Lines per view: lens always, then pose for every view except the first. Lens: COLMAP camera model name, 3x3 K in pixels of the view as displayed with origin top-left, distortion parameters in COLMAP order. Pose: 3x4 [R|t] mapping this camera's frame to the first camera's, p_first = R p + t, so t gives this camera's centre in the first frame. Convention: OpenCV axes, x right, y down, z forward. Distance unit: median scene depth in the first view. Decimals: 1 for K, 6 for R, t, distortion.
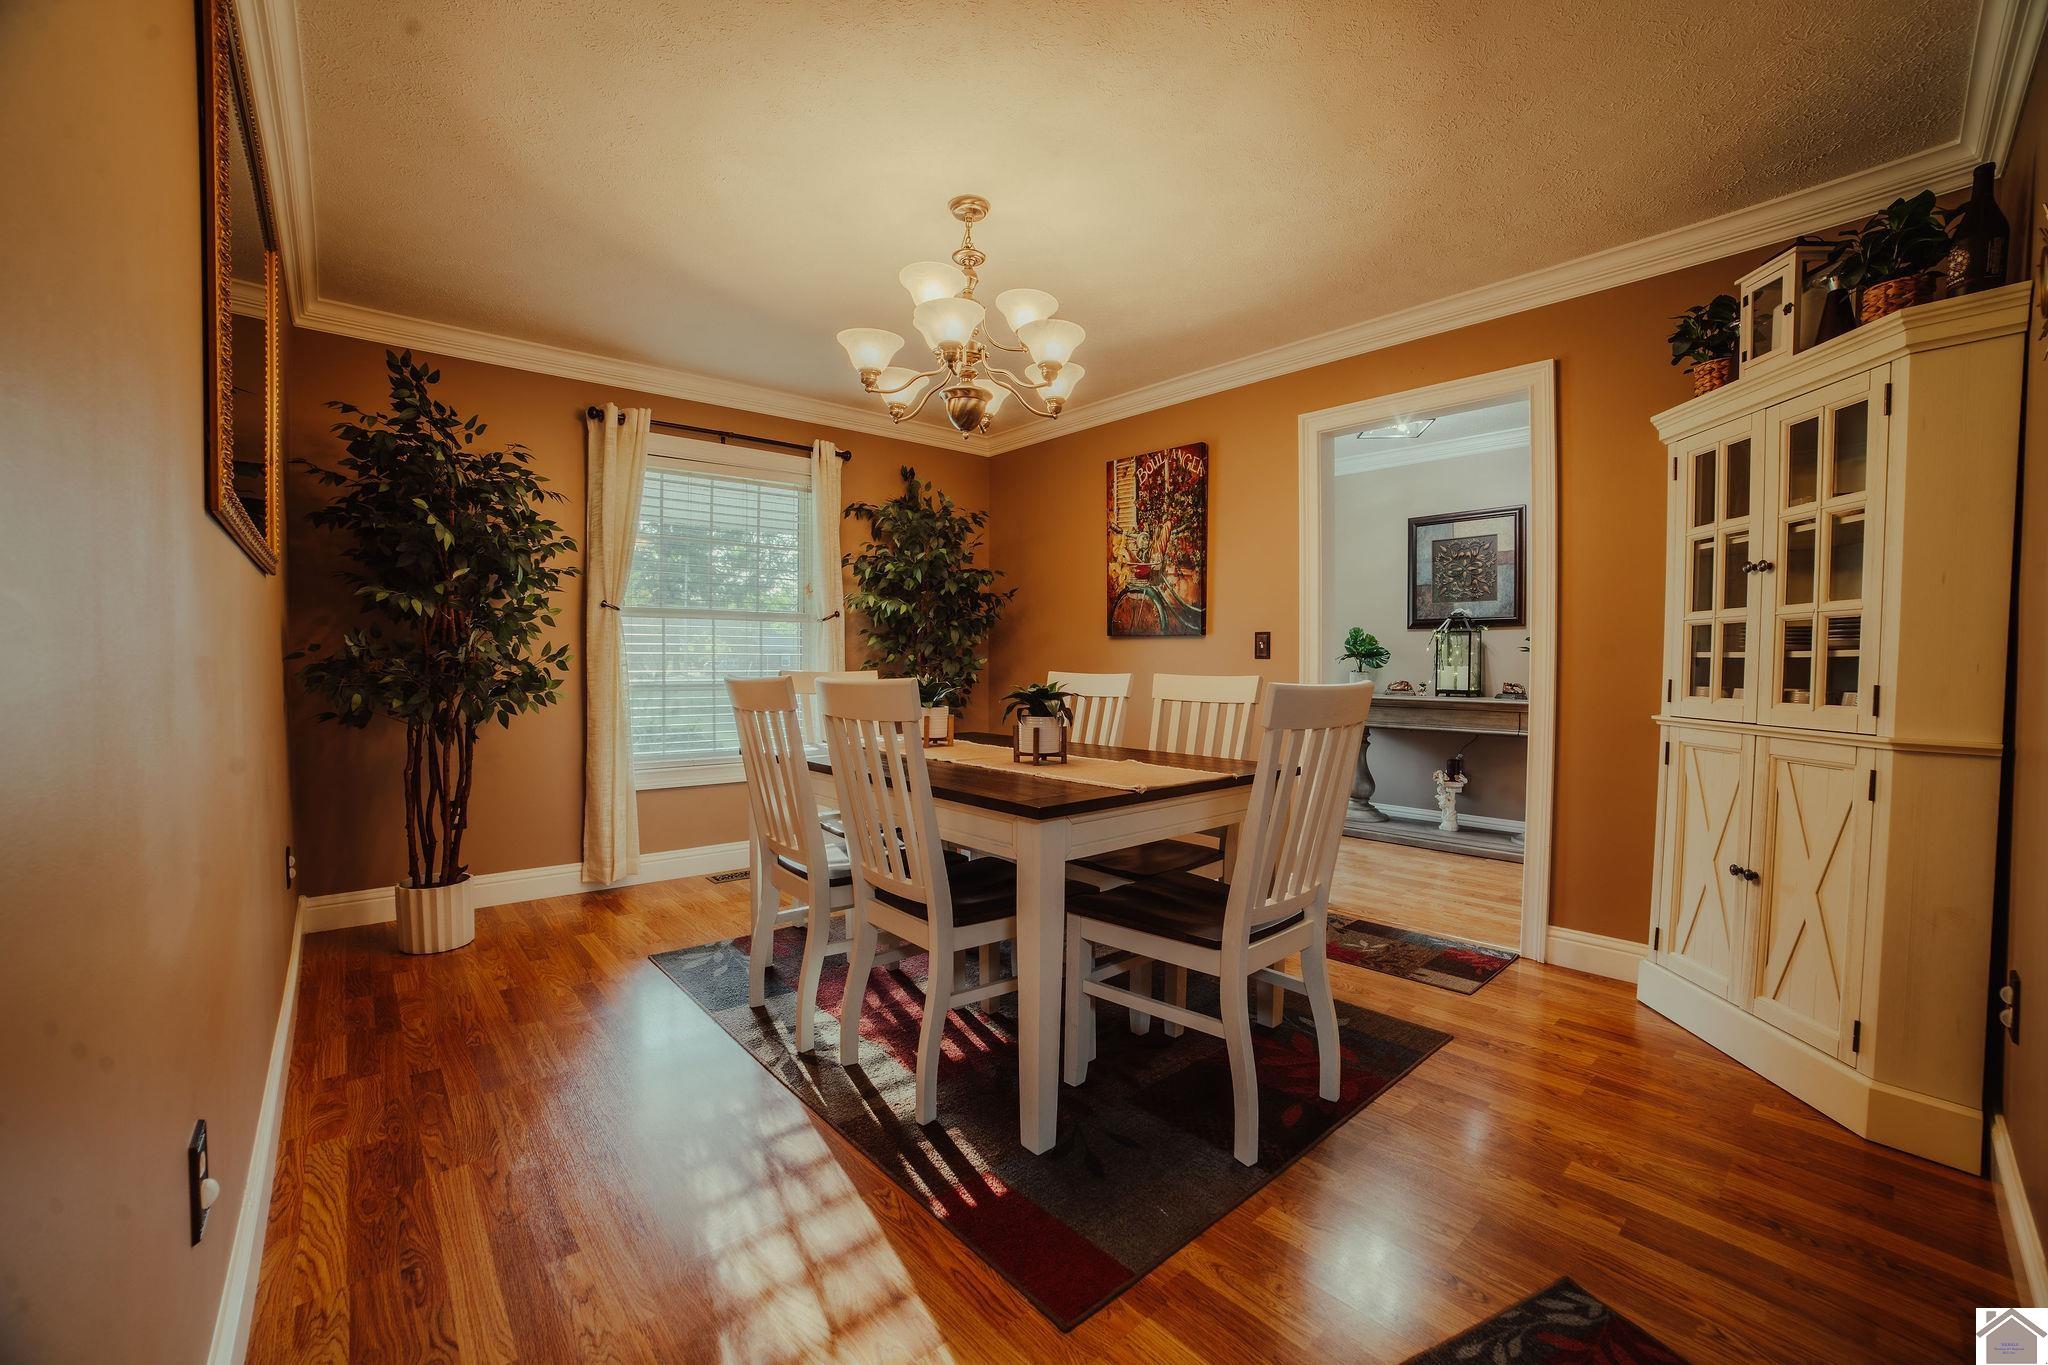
lens RADIAL K [[835.4, 0, 1024.0], [0, 835.4, 682.5], [0, 0, 1]] dist [-0.000391, -0.000019]
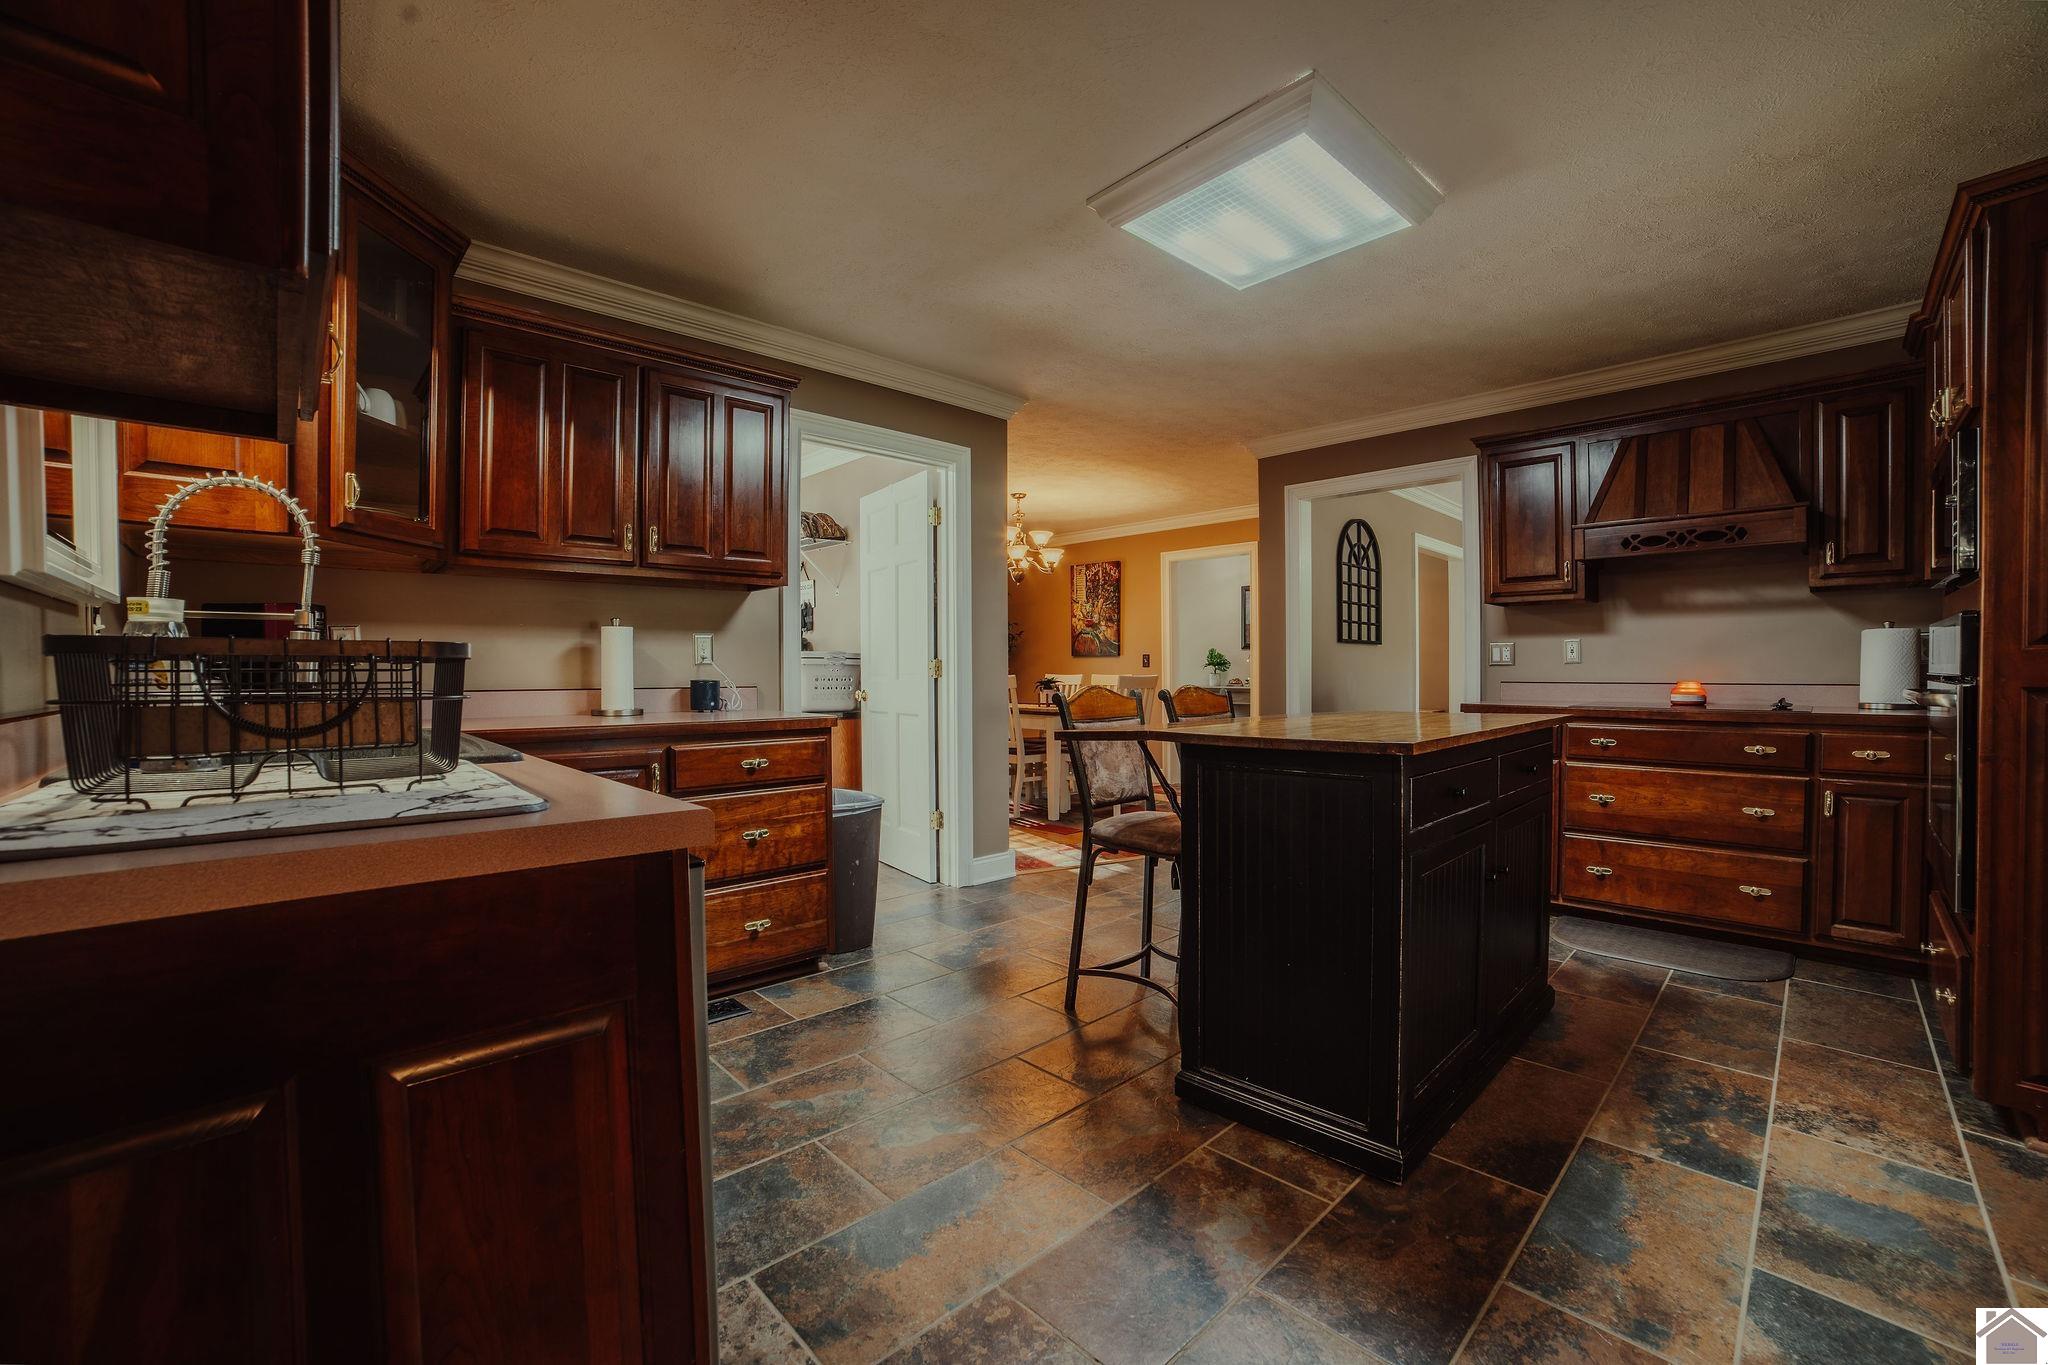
lens RADIAL K [[835.4, 0, 1024.0], [0, 835.4, 682.5], [0, 0, 1]] dist [-0.000391, -0.000019]
pose [[0.998666, -0.004904, 0.051395, -0.119004], [0.005204, 0.999970, -0.005696, 0.018316], [-0.051366, 0.005955, 0.998662, -1.004427]]
